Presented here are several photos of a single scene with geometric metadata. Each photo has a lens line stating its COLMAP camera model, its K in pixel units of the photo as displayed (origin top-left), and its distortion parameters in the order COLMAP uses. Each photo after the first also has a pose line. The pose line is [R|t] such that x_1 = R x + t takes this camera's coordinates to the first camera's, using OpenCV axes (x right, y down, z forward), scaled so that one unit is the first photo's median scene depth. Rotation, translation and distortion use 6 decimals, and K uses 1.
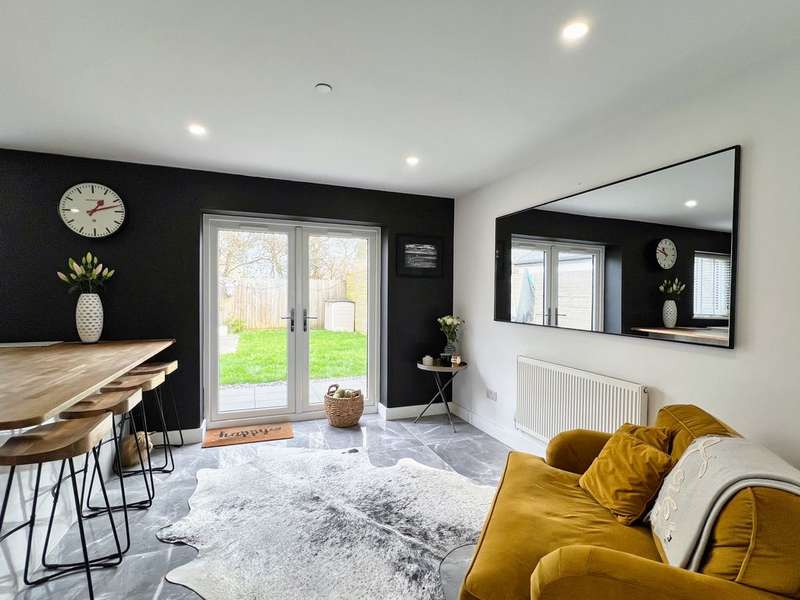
lens RADIAL K [[385.2, 0, 397.5], [0, 385.2, 301.7], [0, 0, 1]] dist [-0.001279, -0.000185]
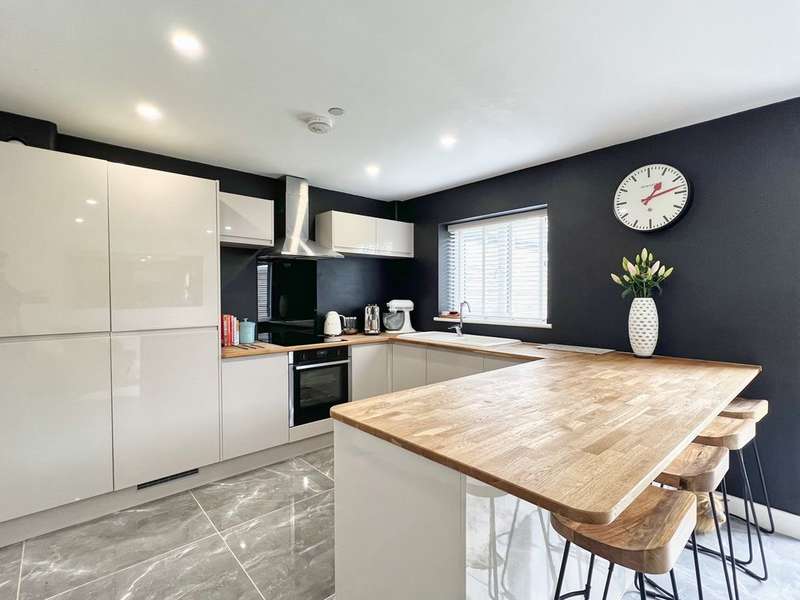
lens RADIAL K [[389.2, 0, 398.5], [0, 389.2, 301.7], [0, 0, 1]] dist [-0.000856, 0.000331]
pose [[0.358327, 0.011687, -0.933523, -0.192926], [-0.014115, 0.999875, 0.007100, -0.010438], [0.933489, 0.010633, 0.358447, 0.190897]]
